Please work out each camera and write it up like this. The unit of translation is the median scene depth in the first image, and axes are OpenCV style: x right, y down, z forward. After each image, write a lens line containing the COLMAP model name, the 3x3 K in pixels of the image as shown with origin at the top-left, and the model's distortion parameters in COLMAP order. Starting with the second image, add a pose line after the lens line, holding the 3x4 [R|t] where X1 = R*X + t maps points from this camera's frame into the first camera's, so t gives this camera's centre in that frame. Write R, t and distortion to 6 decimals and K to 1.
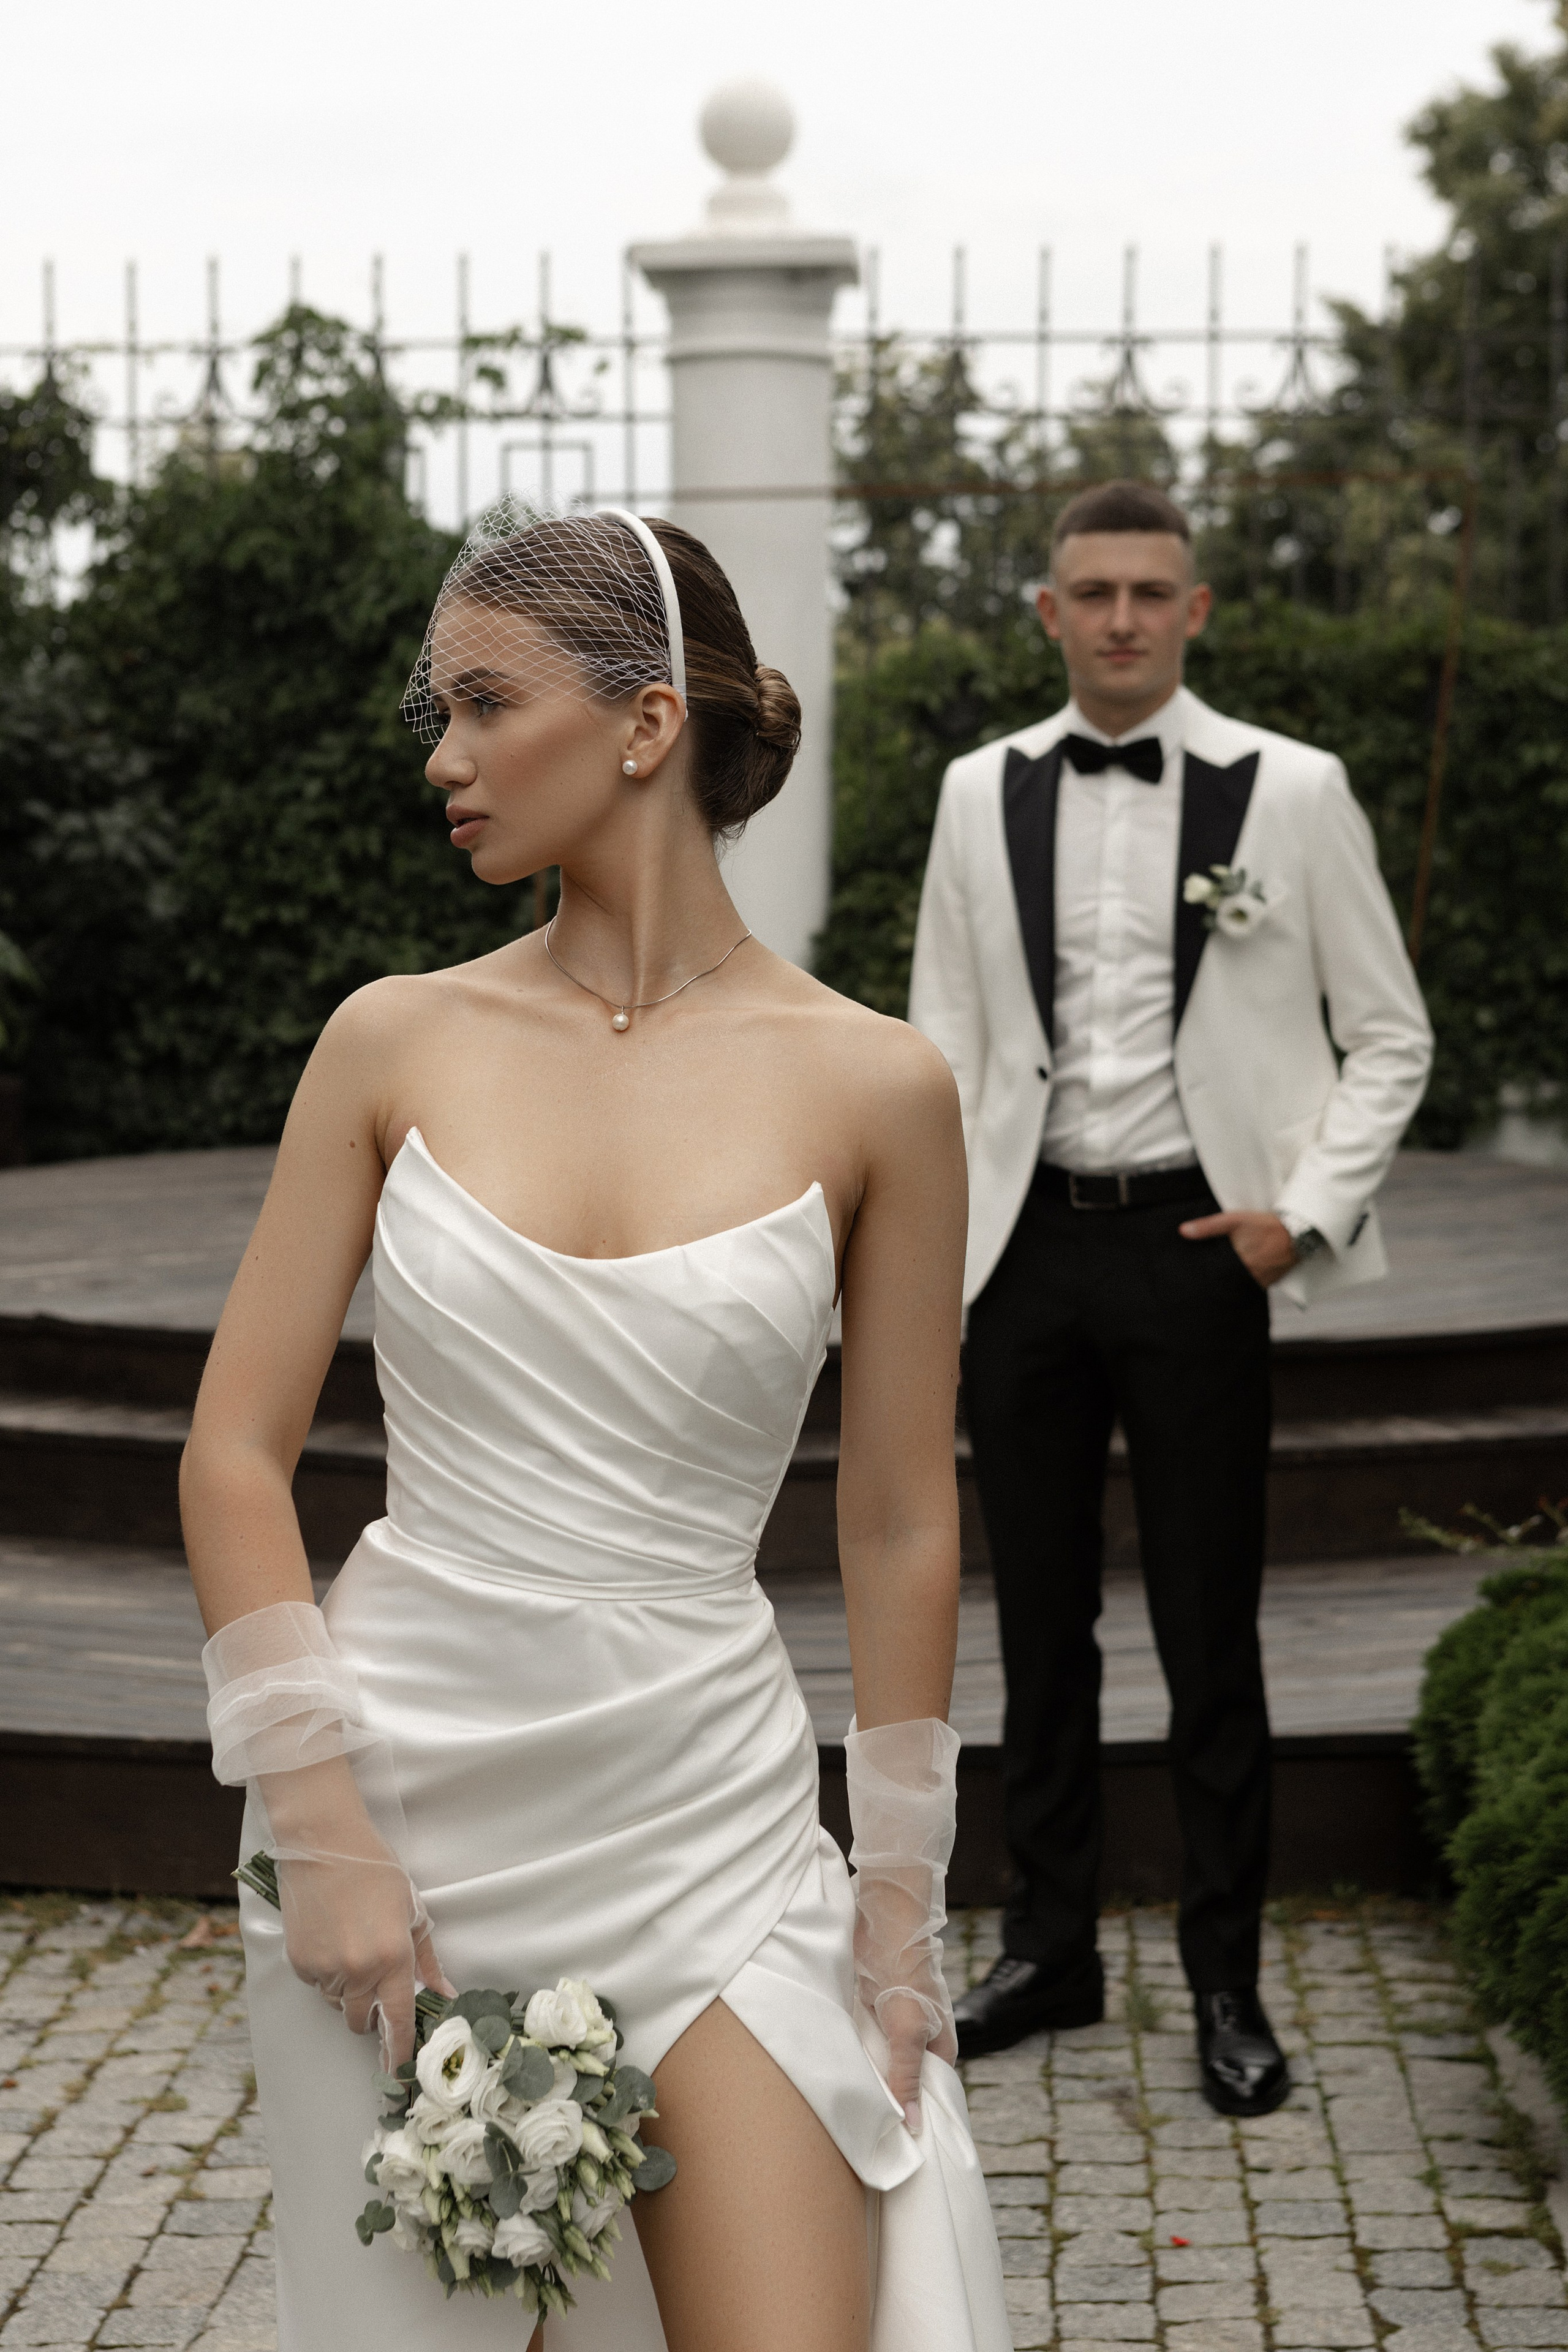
lens RADIAL K [[4348.2, 0, 784.0], [0, 4348.2, 1176.0], [0, 0, 1]] dist [-0.015162, -0.261689]
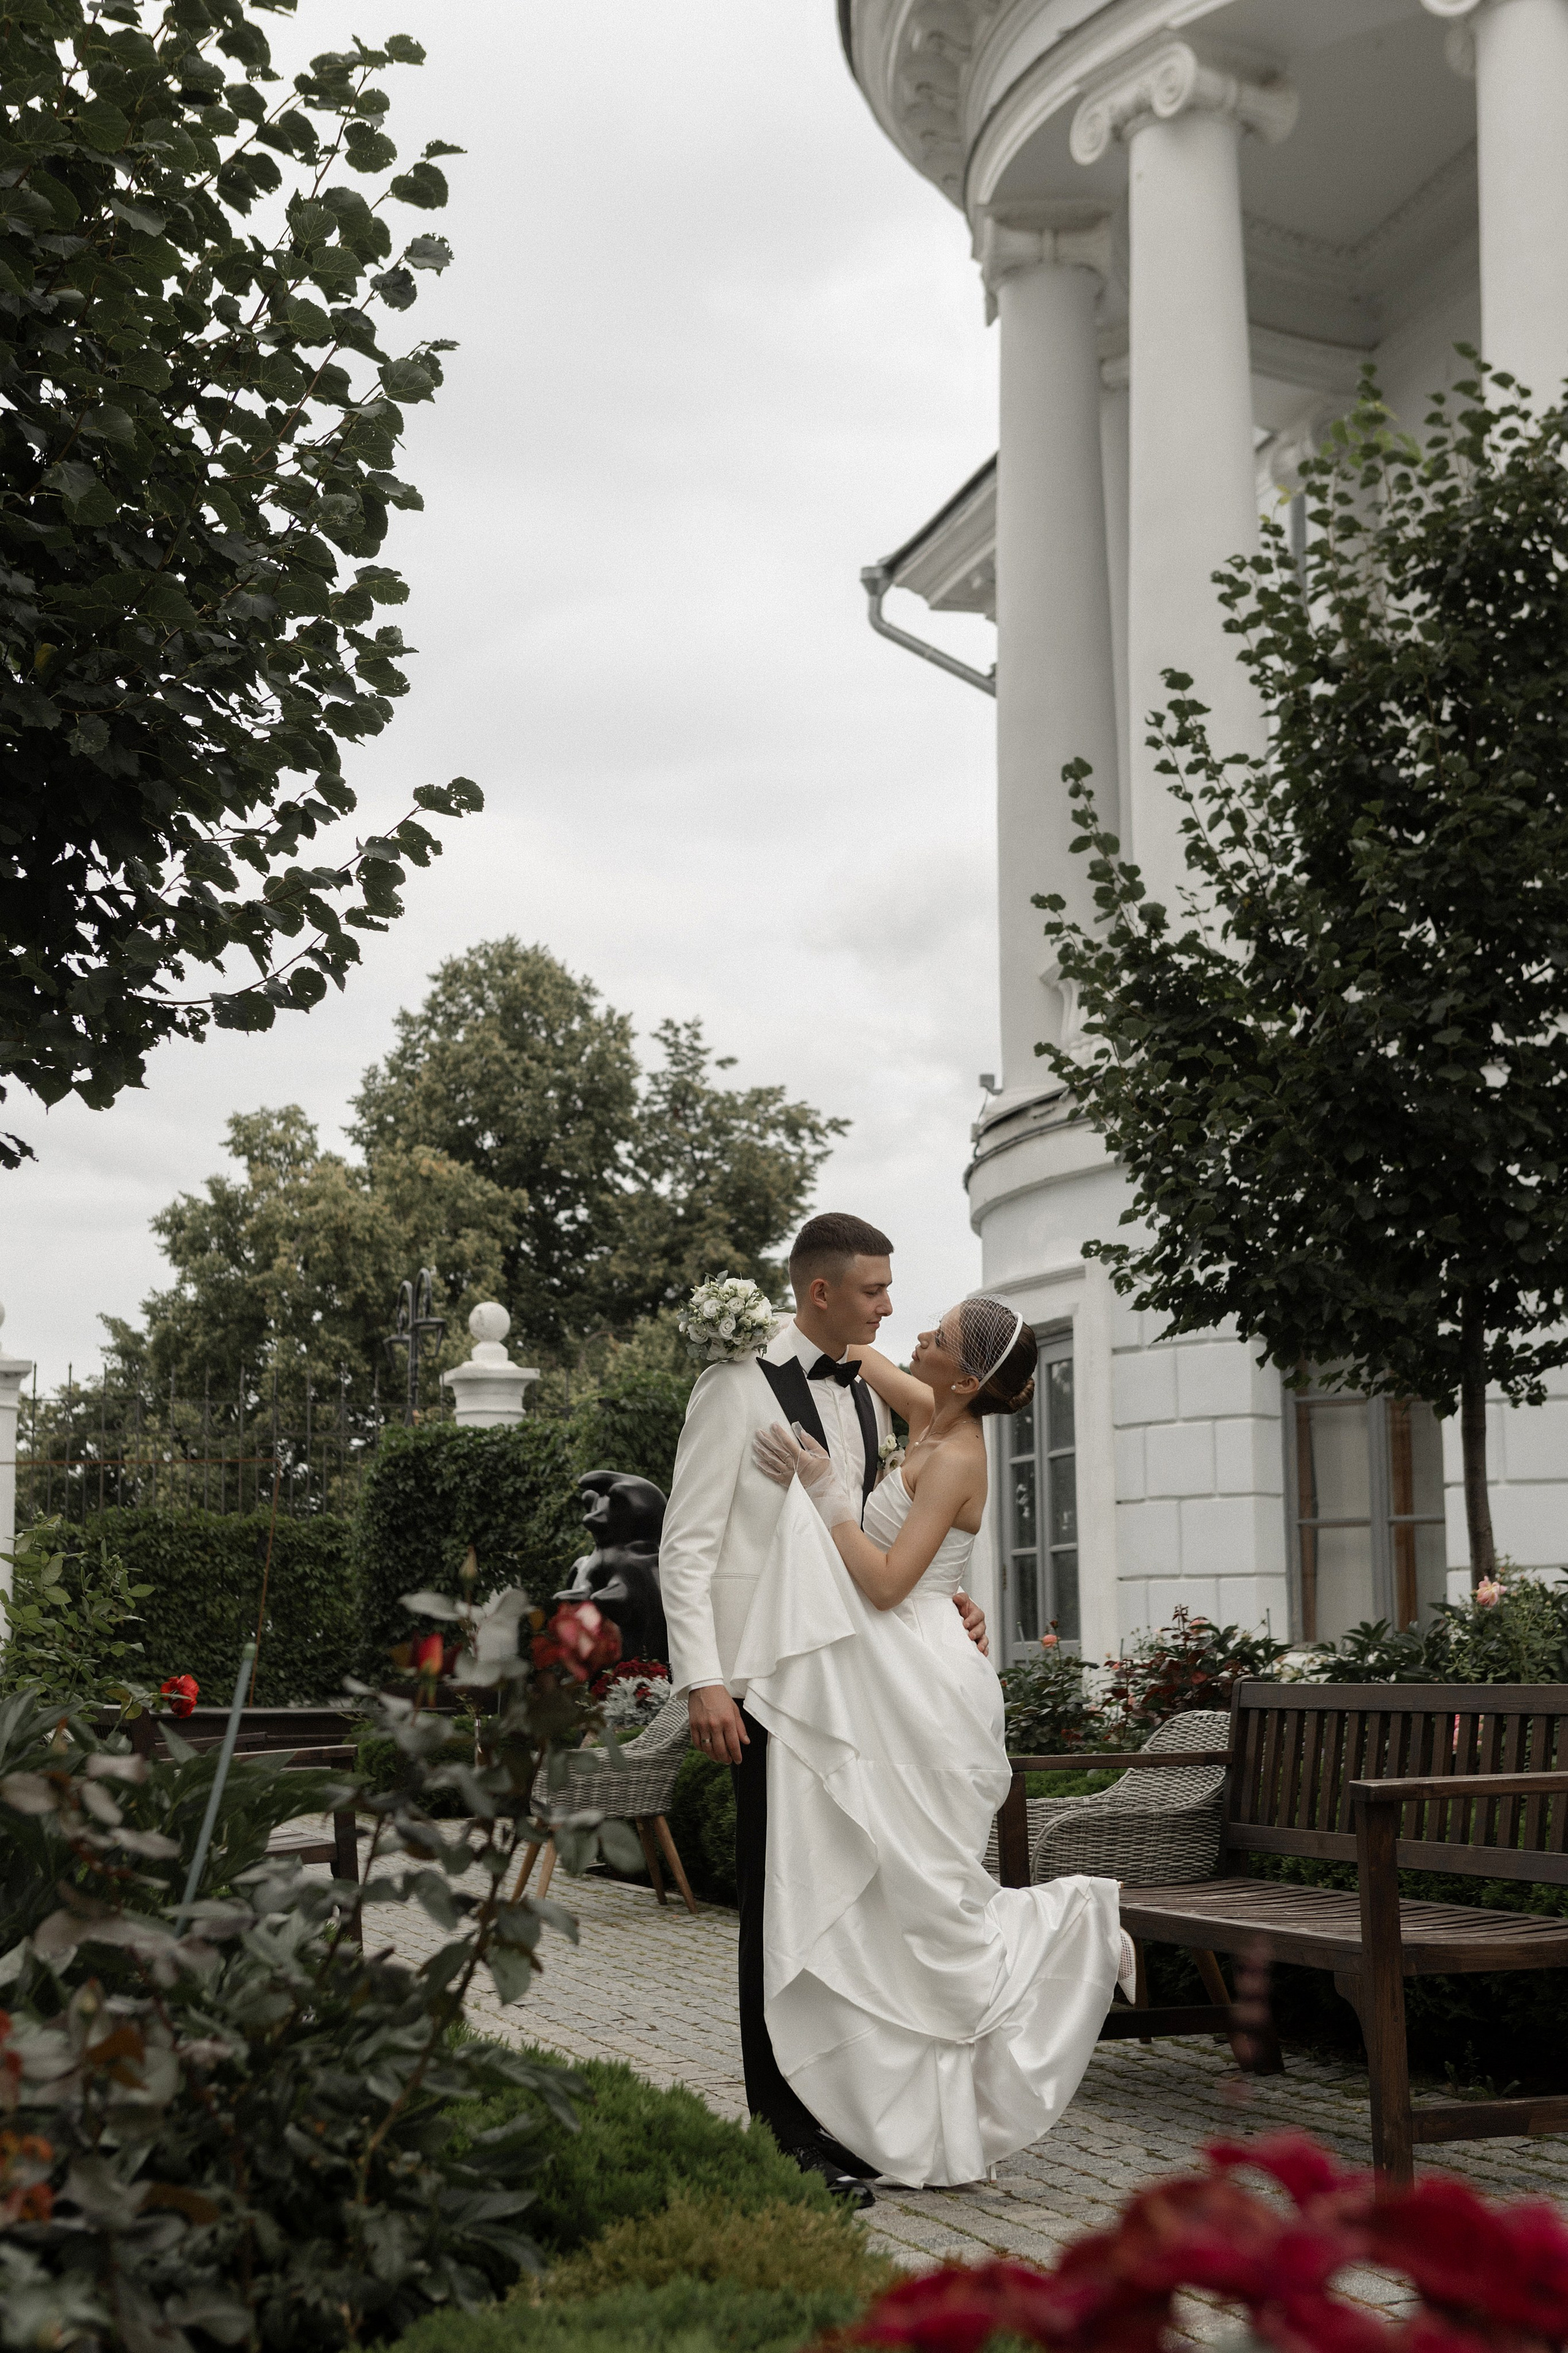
lens RADIAL K [[3341.4, 0, 784.0], [0, 3341.4, 1176.5], [0, 0, 1]] dist [-0.023061, -0.038581]
pose [[0.939416, 0.041141, 0.340303, -0.233629], [0.036668, 0.975014, -0.219096, 0.116297], [-0.340814, 0.218300, 0.914435, -0.922016]]
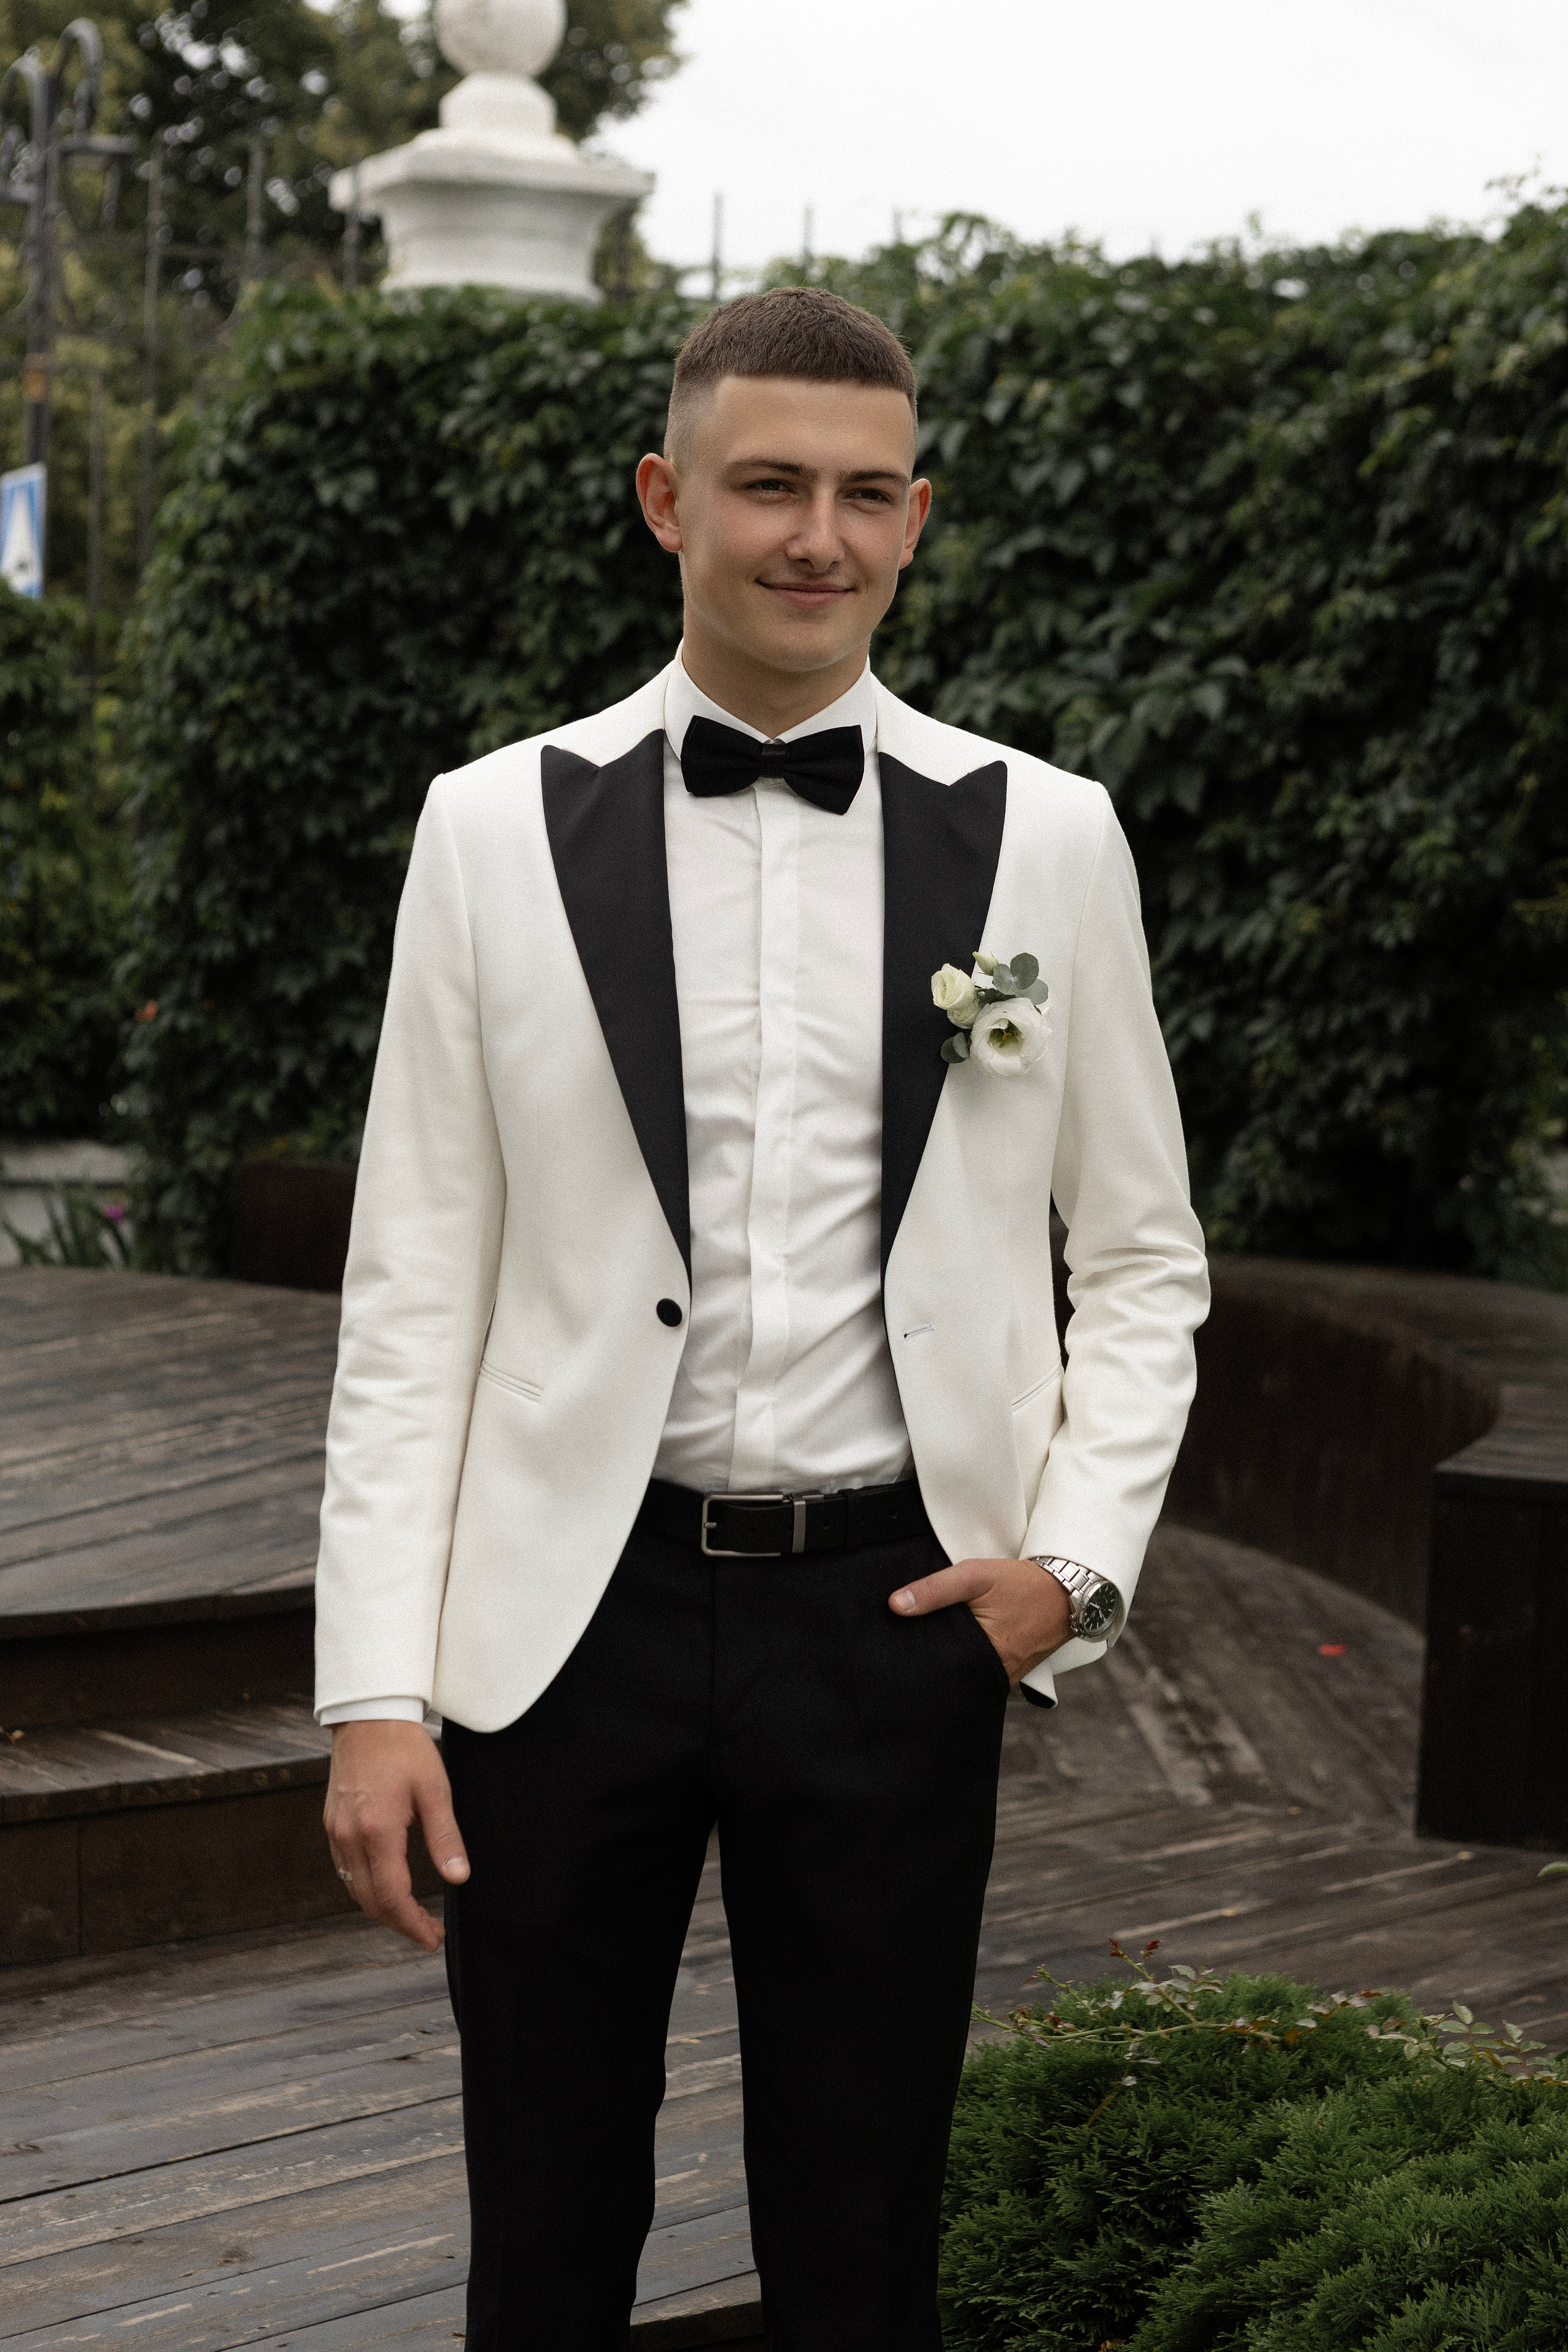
lens RADIAL K [[4670.3, 0, 784.0], [0, 4670.3, 1176.0], [0, 0, 1]] dist [-0.031158, -0.559048]
pose [[0.897952, 0.002488, 0.440087, -0.064210], [-0.000866, 0.999992, -0.003886, -0.013649], [-0.440093, 0.003108, 0.897947, 0.150635]]
